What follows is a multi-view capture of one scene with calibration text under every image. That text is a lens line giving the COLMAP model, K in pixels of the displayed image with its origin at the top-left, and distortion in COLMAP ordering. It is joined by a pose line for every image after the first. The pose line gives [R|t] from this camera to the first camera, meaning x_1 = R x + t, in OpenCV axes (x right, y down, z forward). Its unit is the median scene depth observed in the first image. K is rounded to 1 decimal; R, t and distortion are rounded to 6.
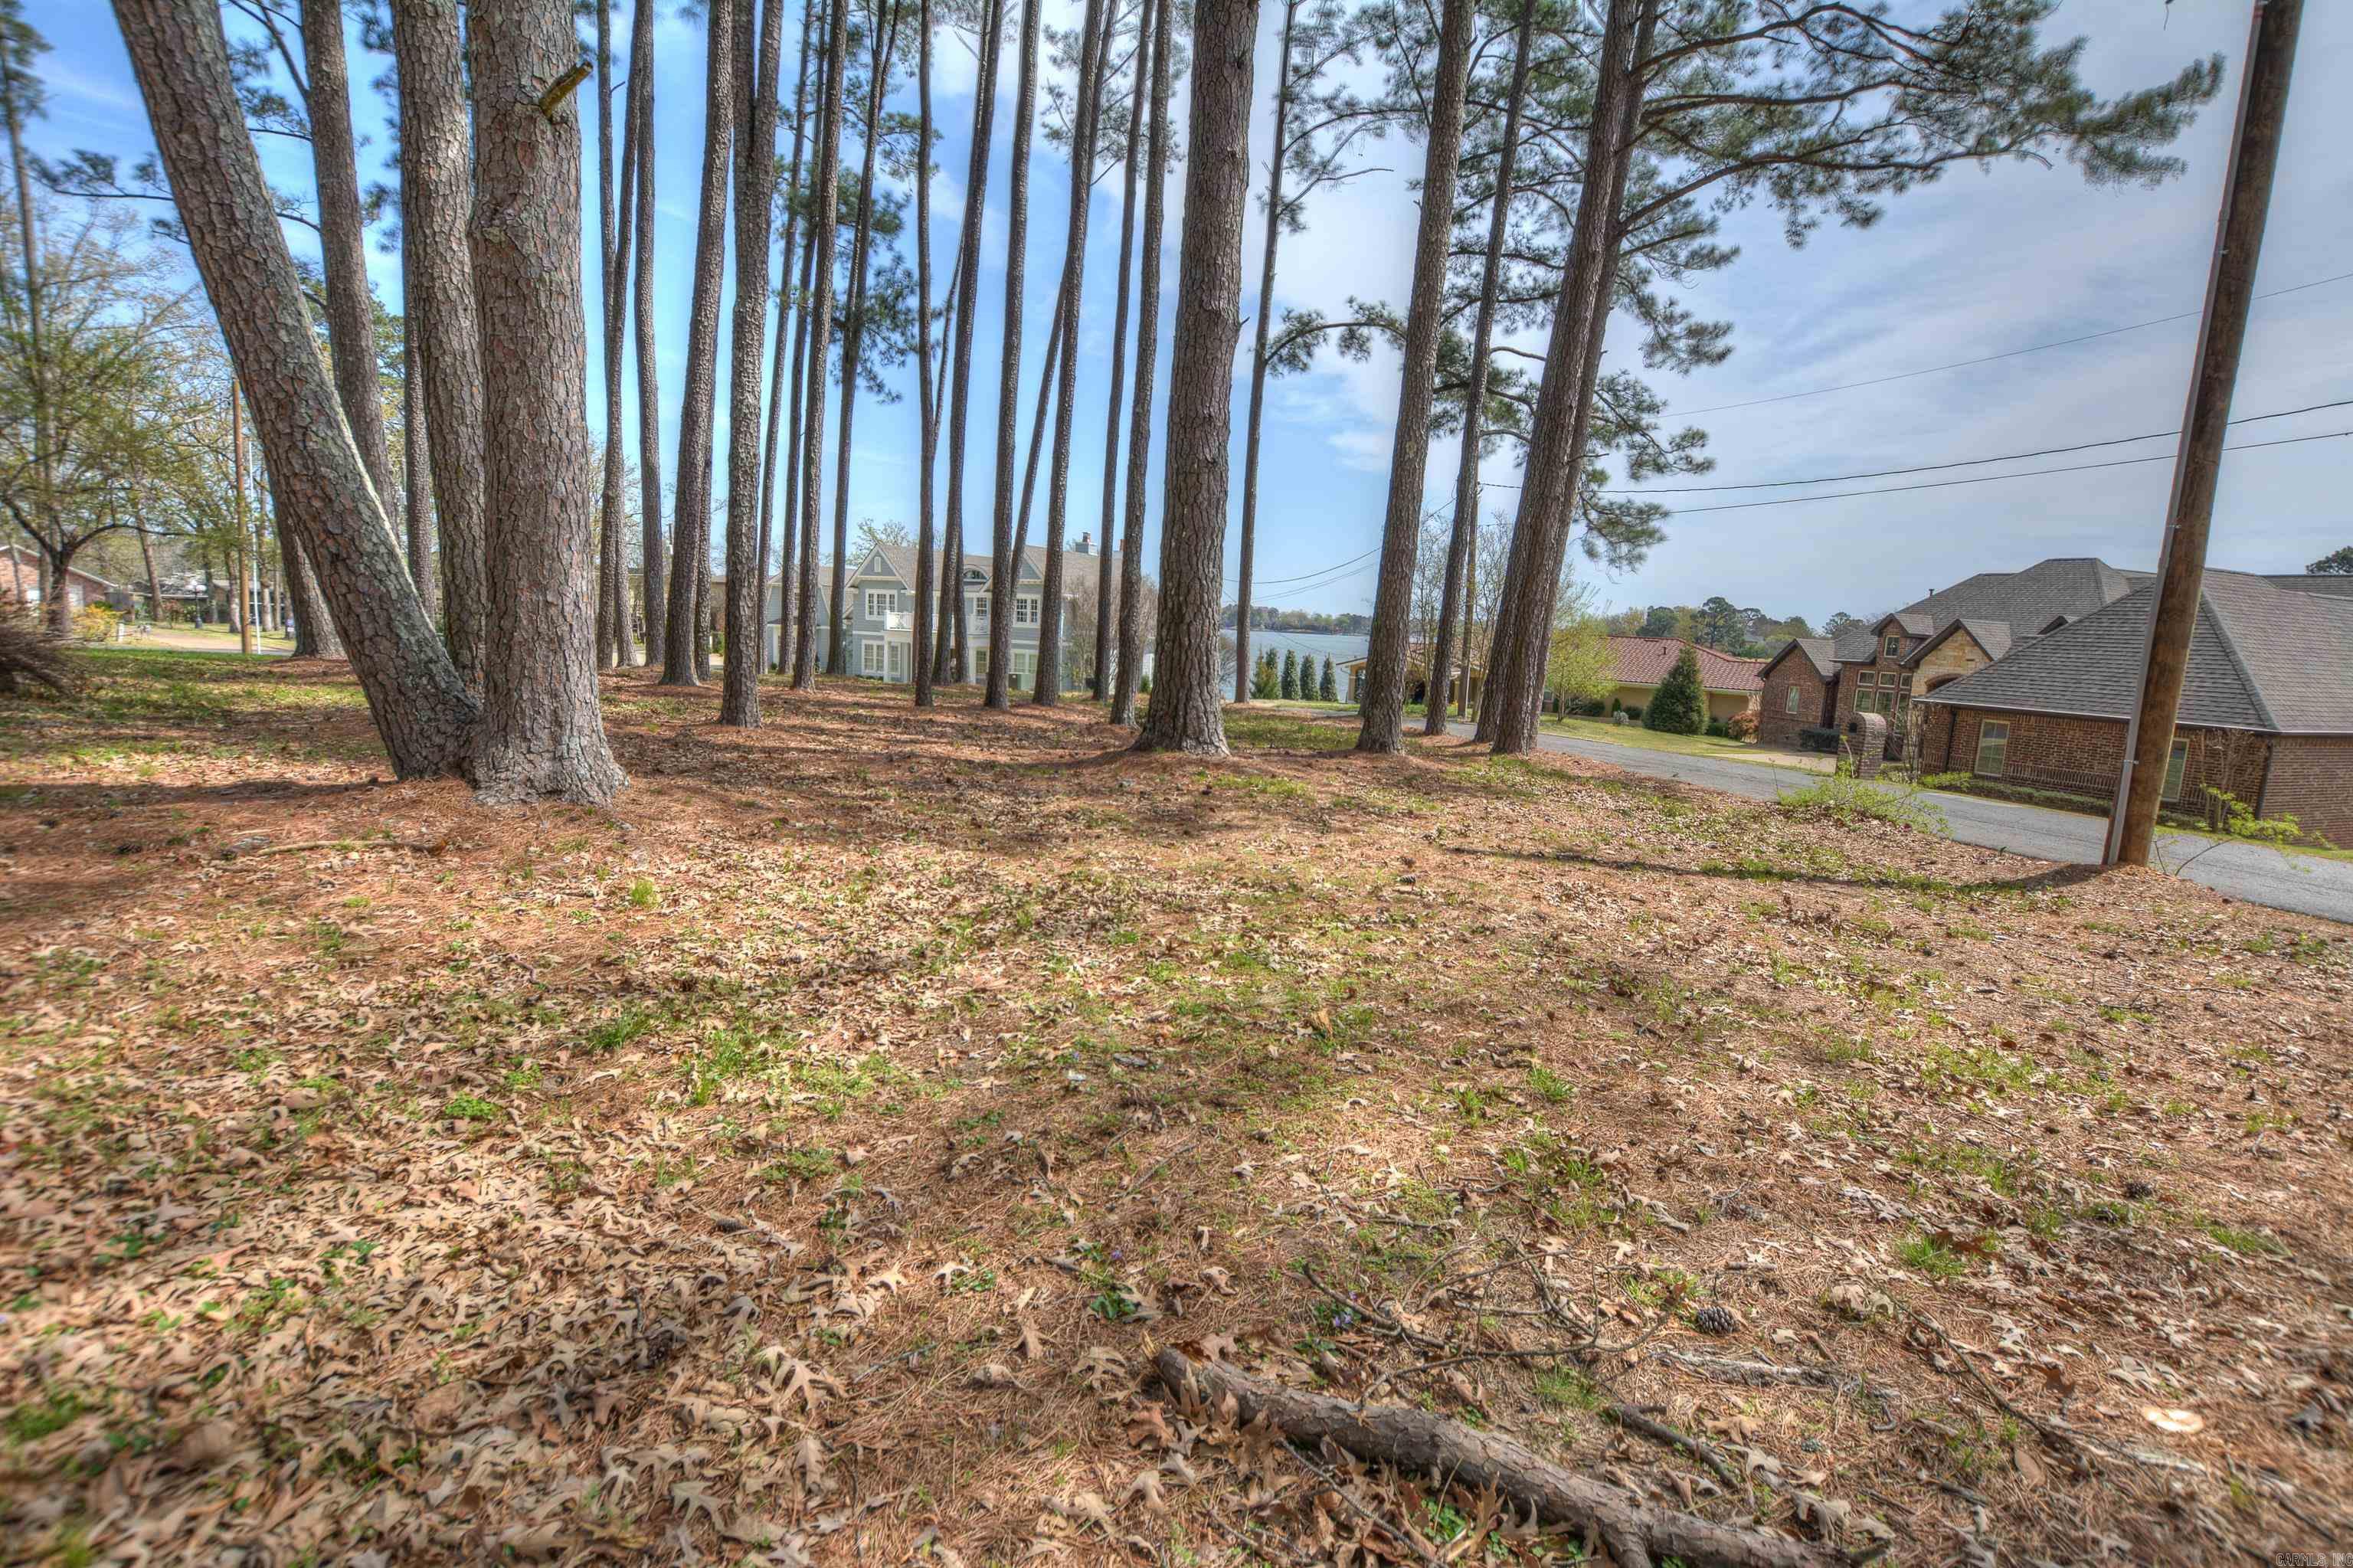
lens RADIAL K [[1038.4, 0, 1176.5], [0, 1038.4, 784.0], [0, 0, 1]] dist [-0.029759, 0.000886]
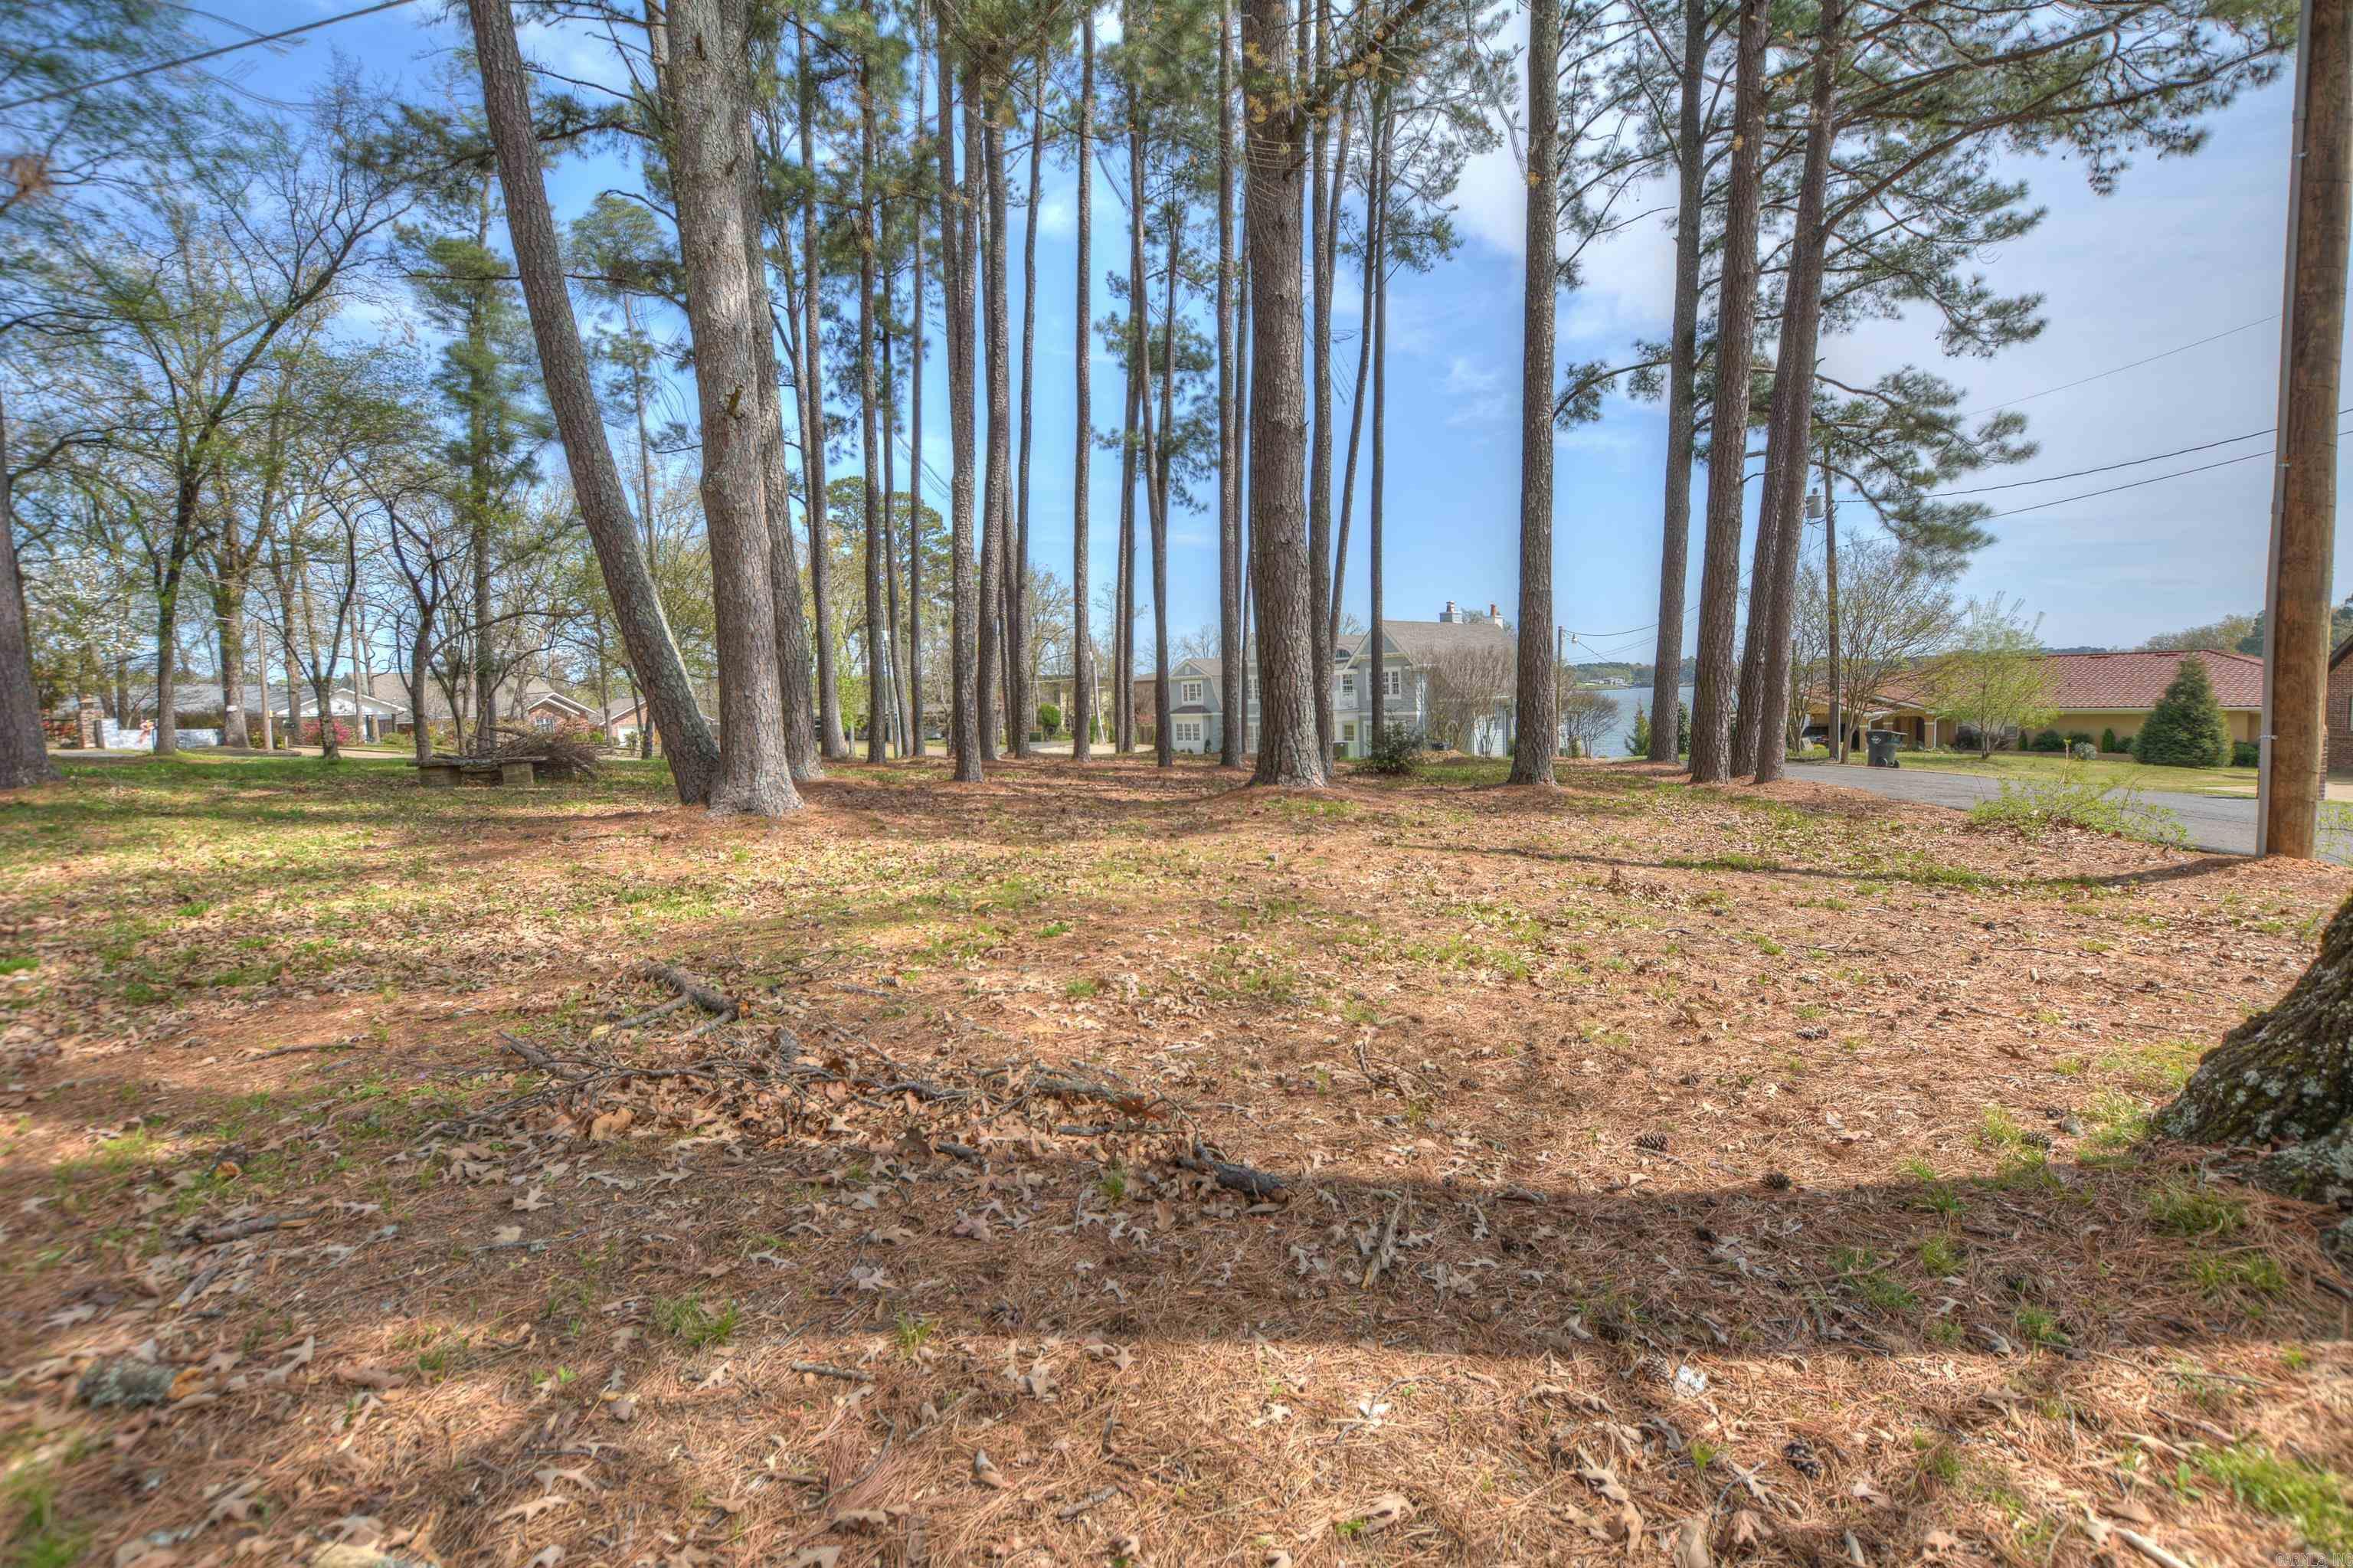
lens RADIAL K [[1041.9, 0, 1176.5], [0, 1041.9, 784.0], [0, 0, 1]] dist [-0.039880, 0.005013]
pose [[0.918008, -0.048481, -0.393588, 0.152785], [0.018531, 0.996659, -0.079542, 0.025036], [0.396130, 0.065726, 0.915839, -0.054933]]
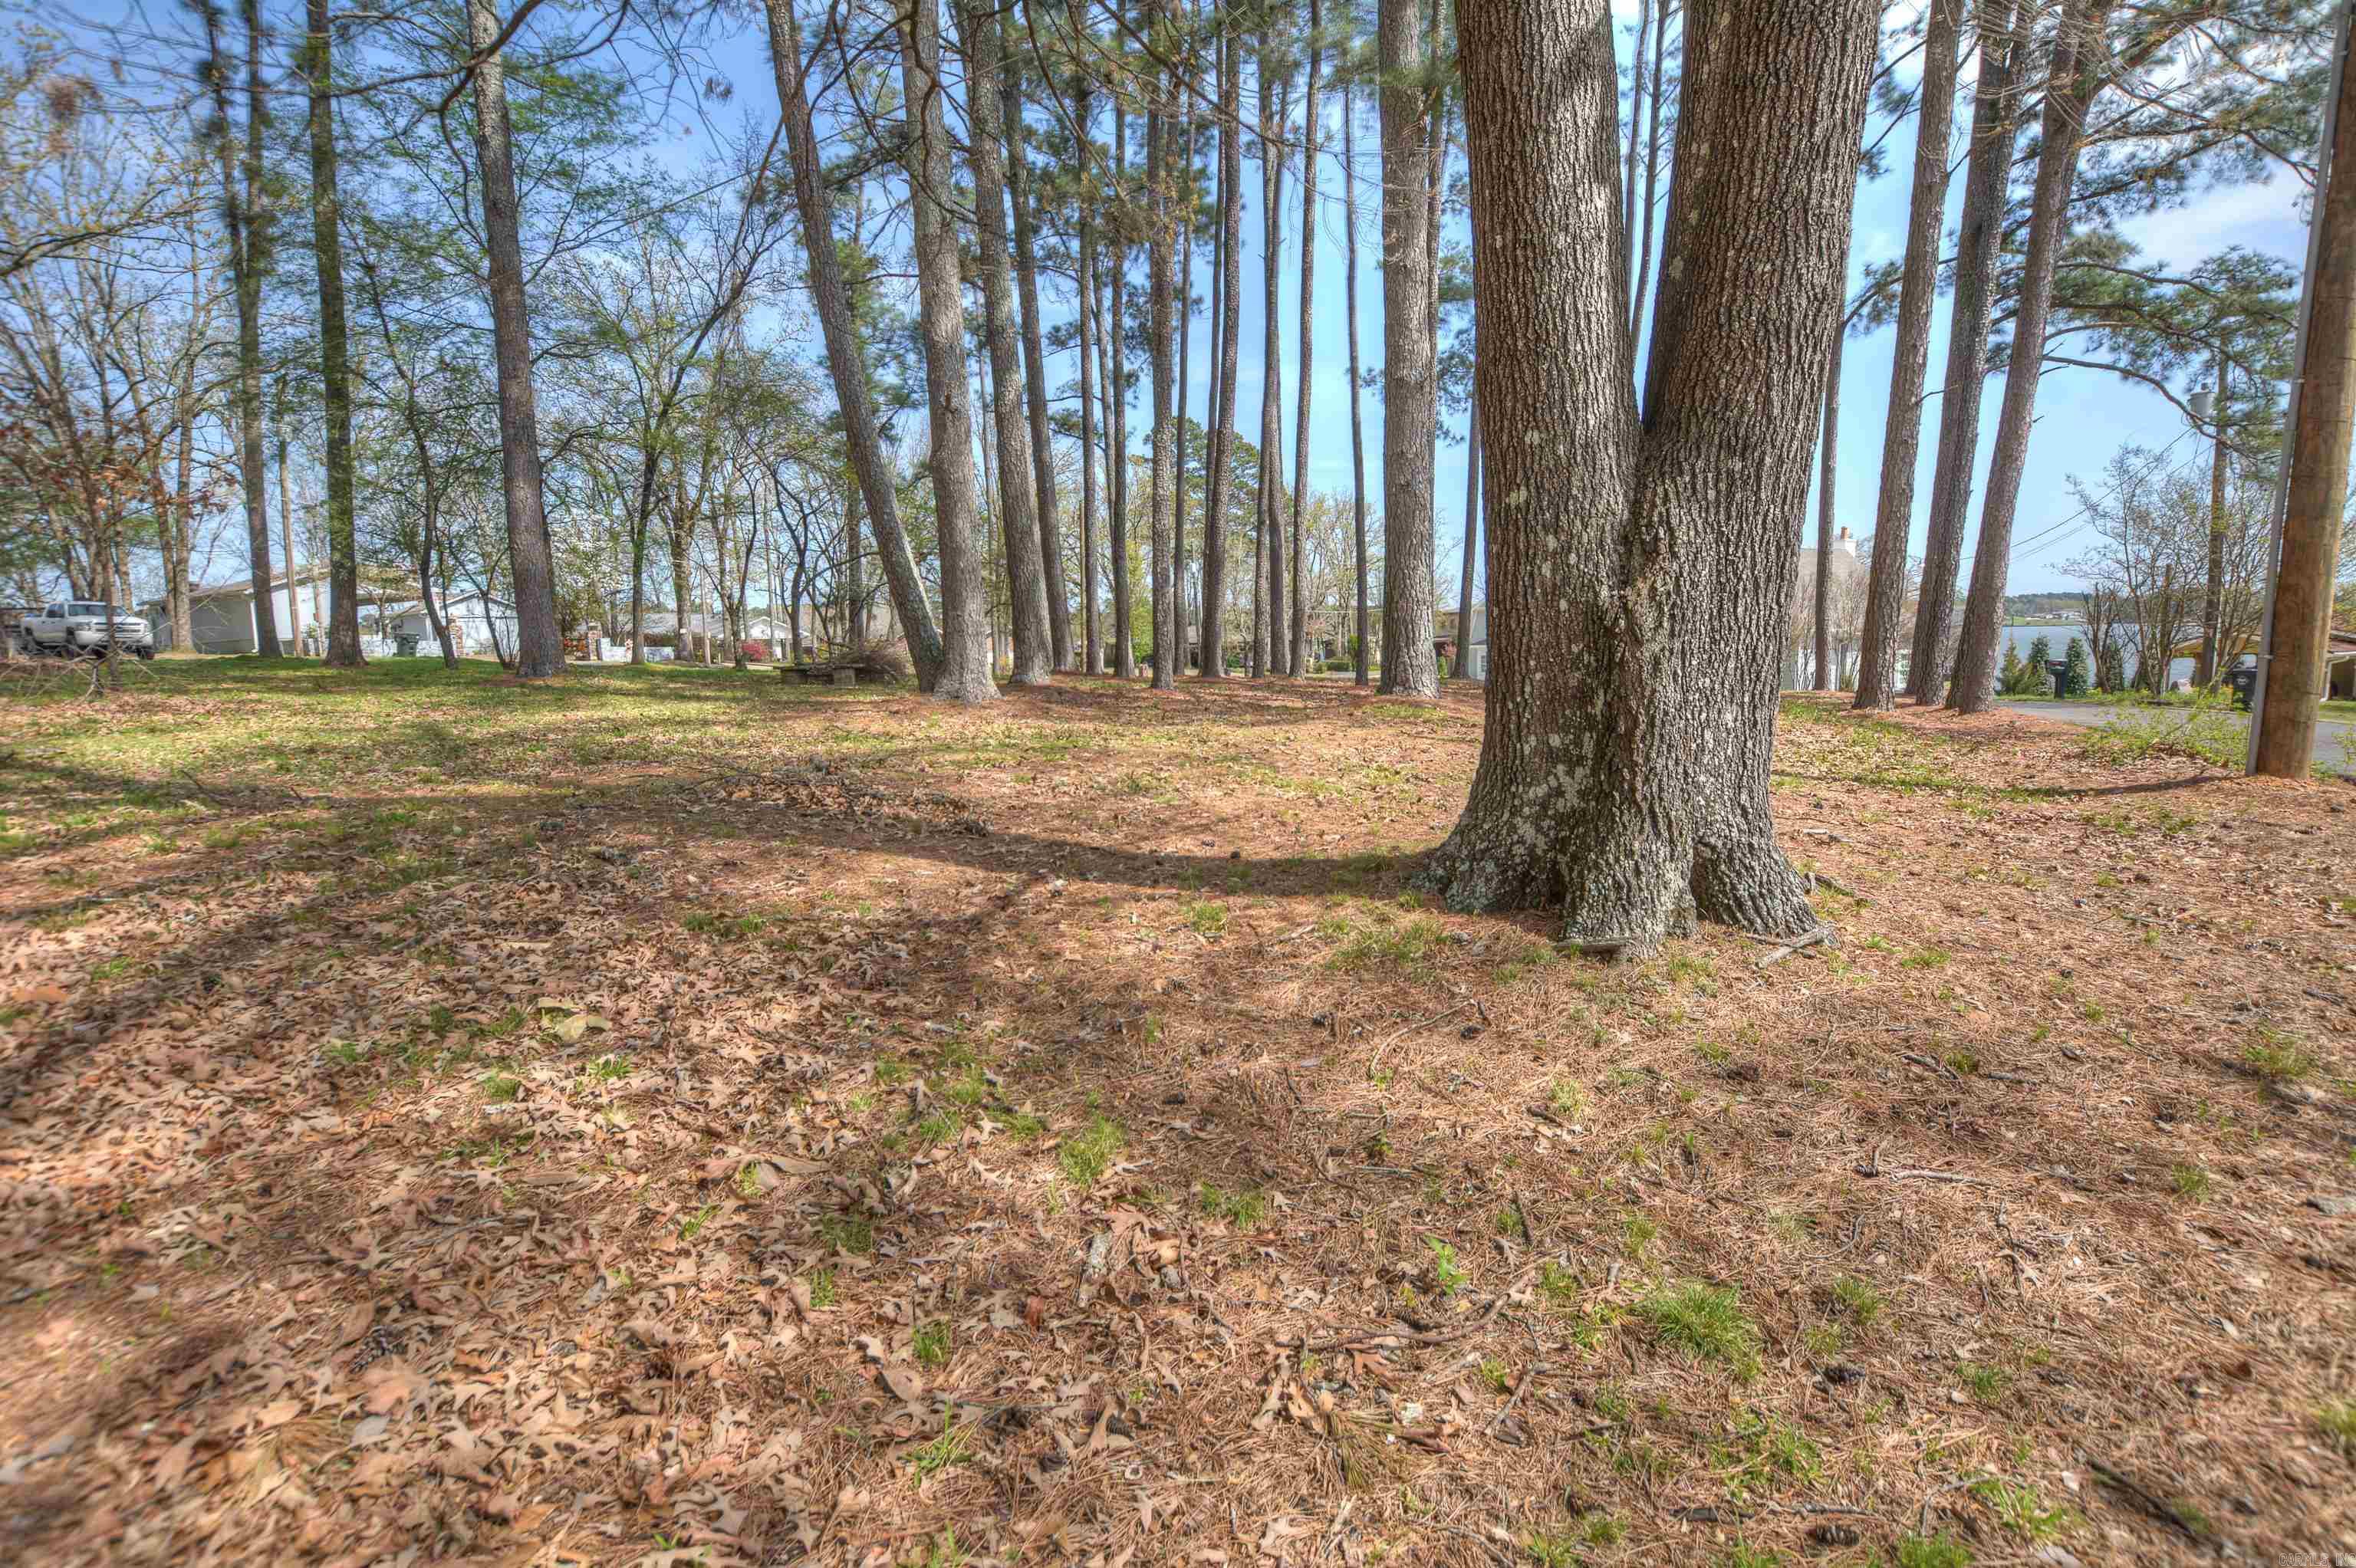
lens RADIAL K [[1075.6, 0, 1178.0], [0, 1075.6, 784.0], [0, 0, 1]] dist [-0.033964, -0.000343]
pose [[0.741114, 0.018276, -0.671131, 0.339601], [-0.041306, 0.998977, -0.018409, 0.055554], [0.670108, 0.041365, 0.741110, -0.105437]]
